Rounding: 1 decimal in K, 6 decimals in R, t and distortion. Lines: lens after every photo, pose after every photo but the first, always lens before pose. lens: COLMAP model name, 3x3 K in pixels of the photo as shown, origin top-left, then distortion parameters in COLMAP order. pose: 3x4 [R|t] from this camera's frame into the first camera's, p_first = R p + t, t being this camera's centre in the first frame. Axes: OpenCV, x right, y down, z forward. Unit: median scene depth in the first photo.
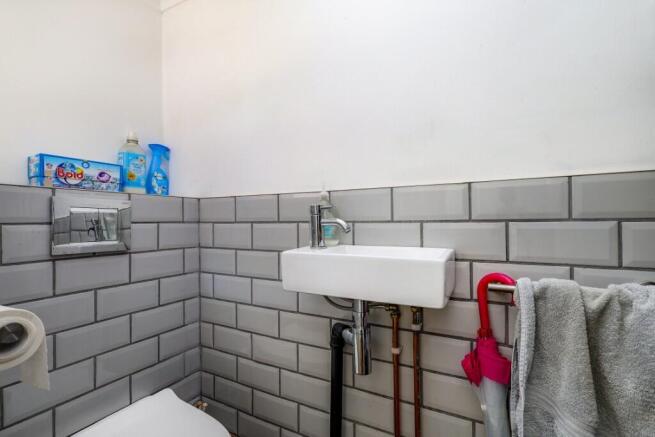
lens RADIAL K [[308.3, 0, 324.4], [0, 308.3, 220.1], [0, 0, 1]] dist [0.000838, 0.001080]
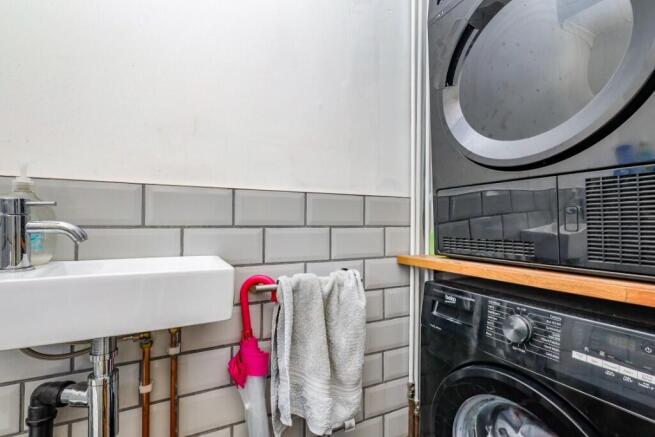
lens RADIAL K [[308.3, 0, 324.4], [0, 308.3, 220.1], [0, 0, 1]] dist [0.000838, 0.001080]
pose [[0.567182, 0.025166, 0.823208, -0.187603], [-0.009355, 0.999665, -0.024115, 0.002525], [-0.823539, 0.005977, 0.567228, 0.175814]]
